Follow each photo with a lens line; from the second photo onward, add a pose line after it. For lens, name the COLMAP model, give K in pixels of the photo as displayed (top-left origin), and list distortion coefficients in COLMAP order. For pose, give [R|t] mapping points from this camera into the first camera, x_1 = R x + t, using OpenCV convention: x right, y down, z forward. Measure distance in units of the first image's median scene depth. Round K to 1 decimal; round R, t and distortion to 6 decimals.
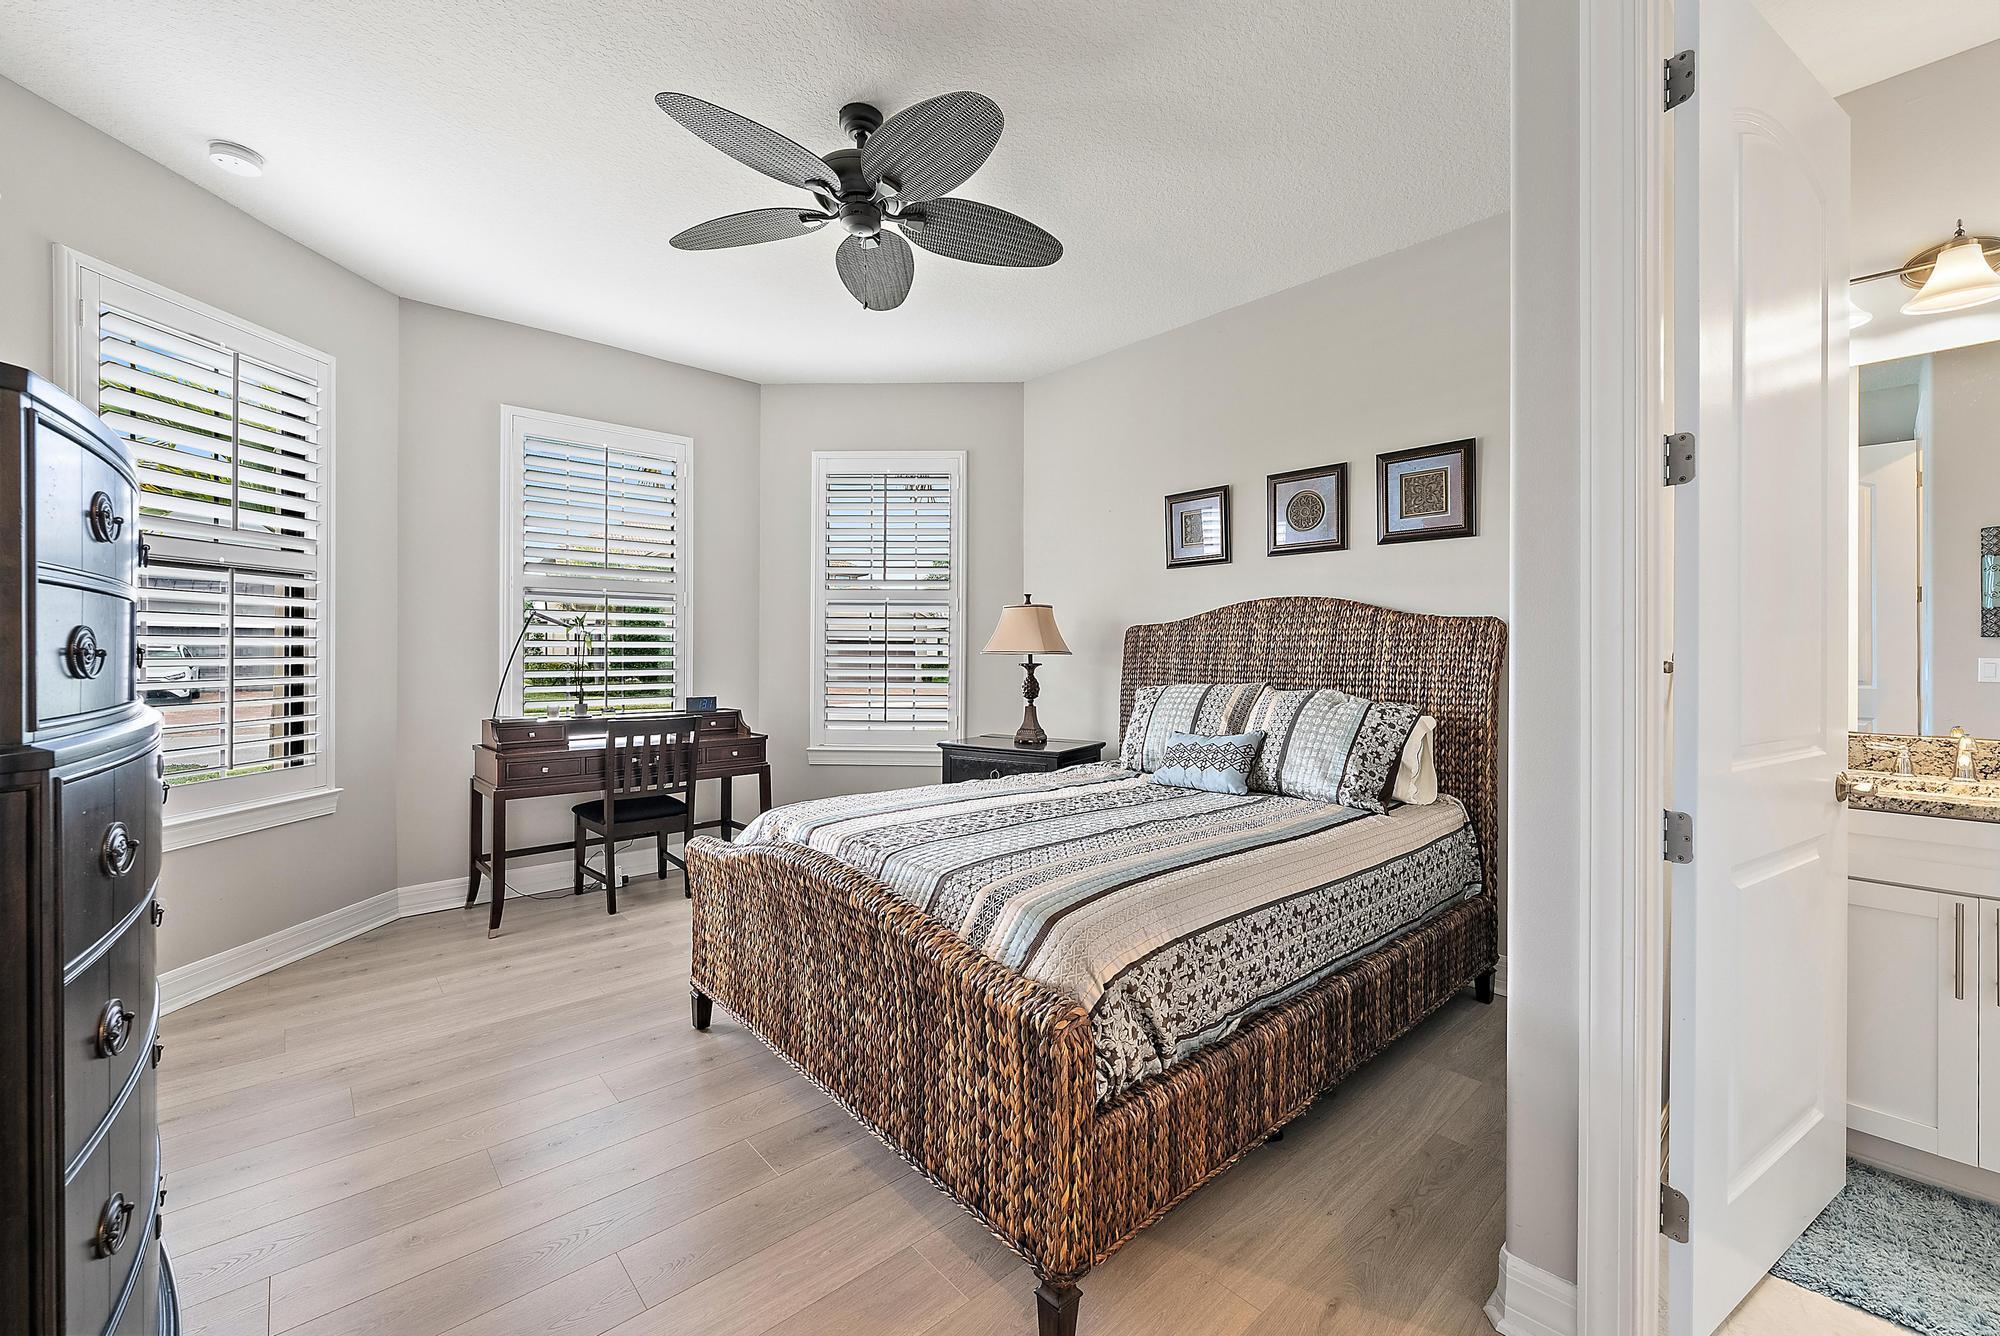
lens RADIAL K [[804.8, 0, 1007.1], [0, 804.8, 649.0], [0, 0, 1]] dist [0.001126, -0.000171]
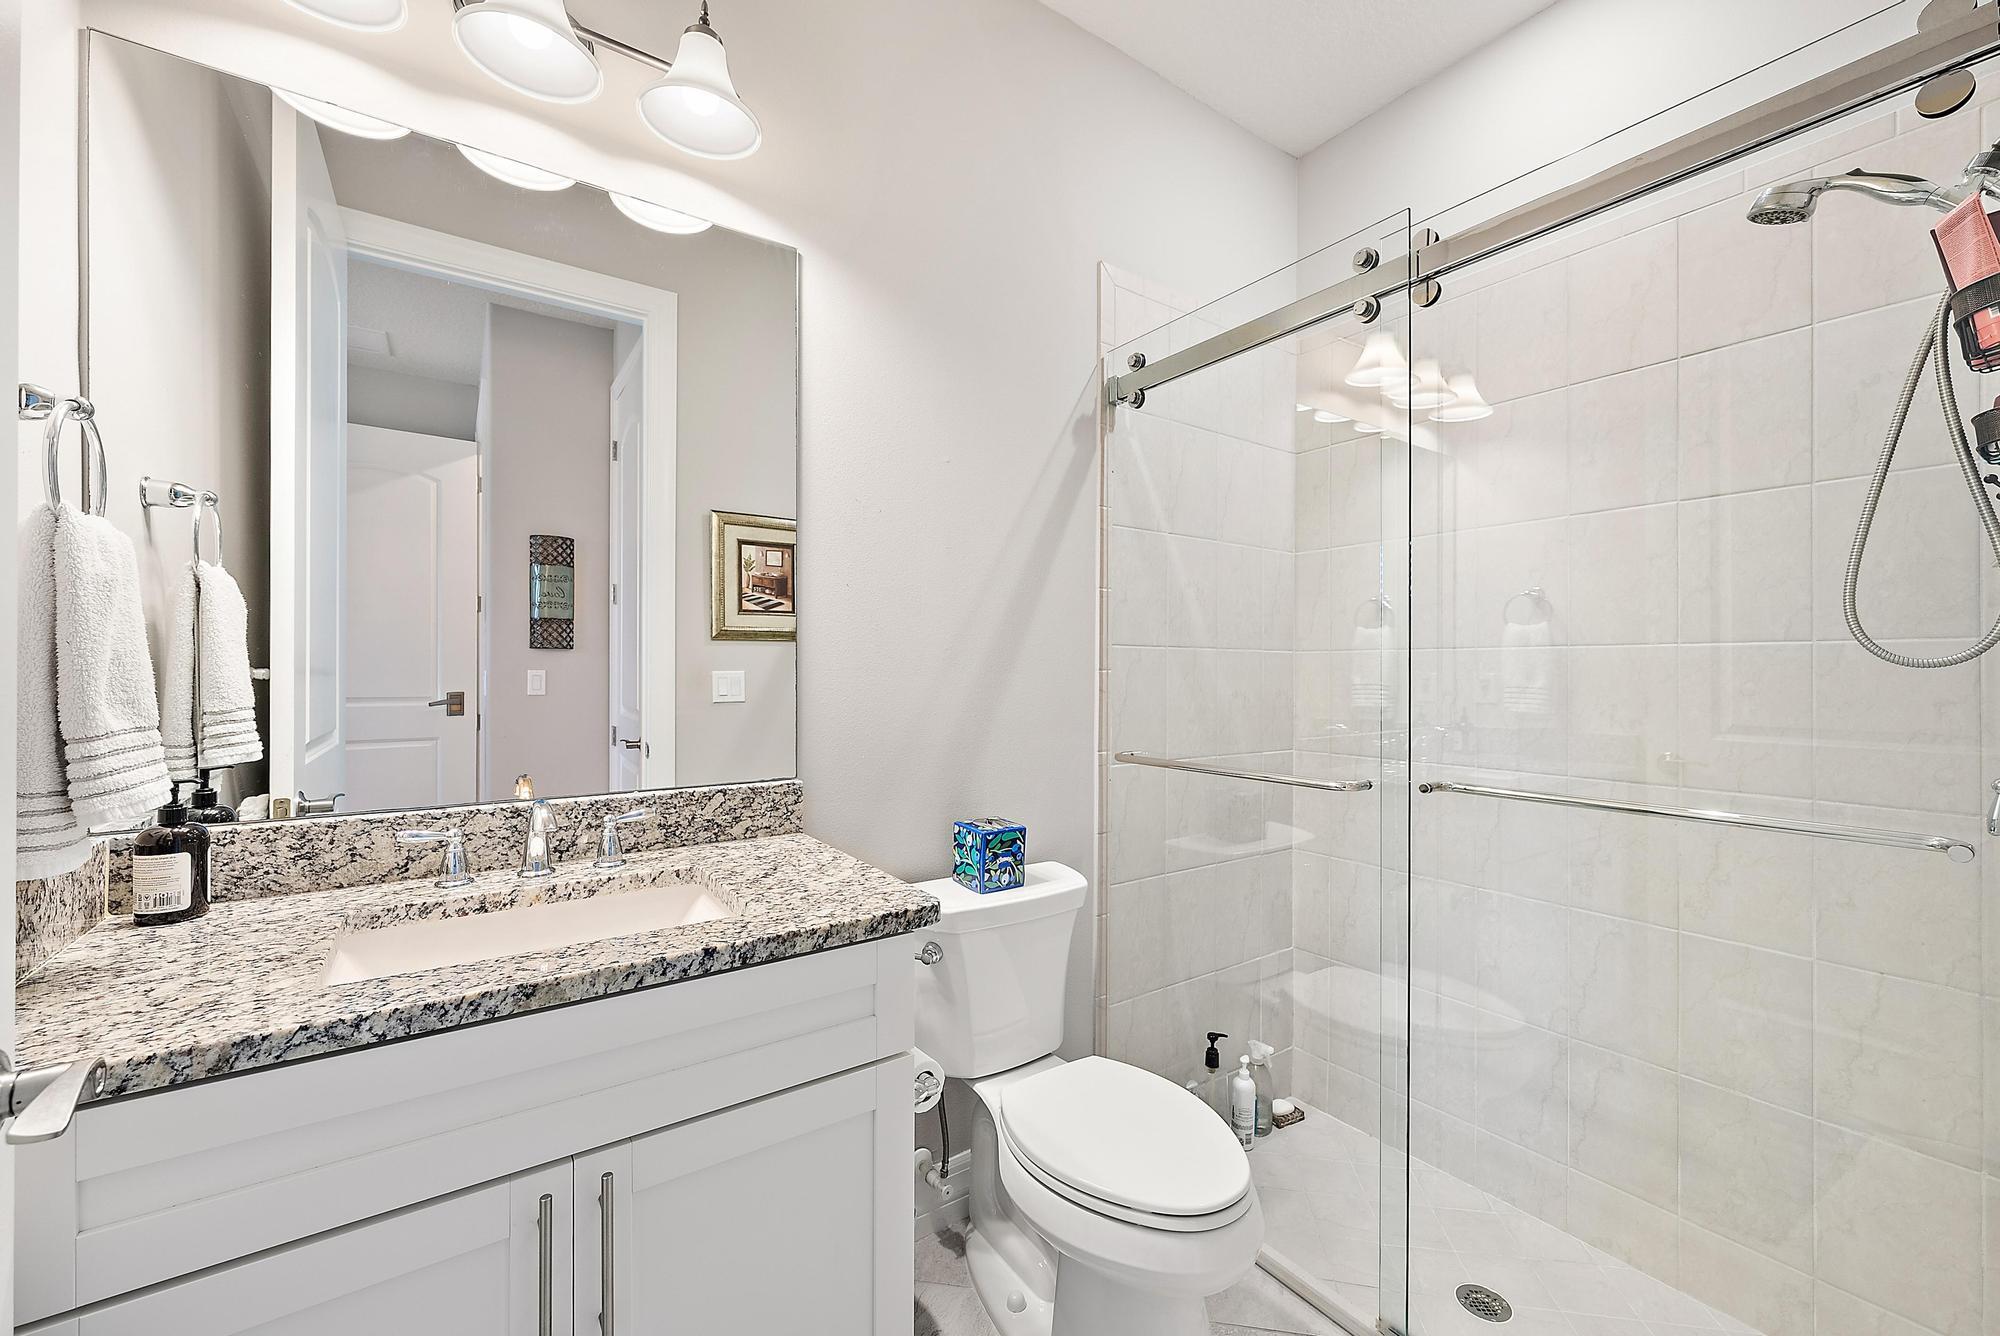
lens RADIAL K [[804.8, 0, 1007.1], [0, 804.8, 649.0], [0, 0, 1]] dist [0.001126, -0.000171]
pose [[0.142079, 0.015875, 0.989728, 0.602880], [0.005550, 0.999843, -0.016834, 0.008460], [-0.989840, 0.007885, 0.141968, 0.532575]]
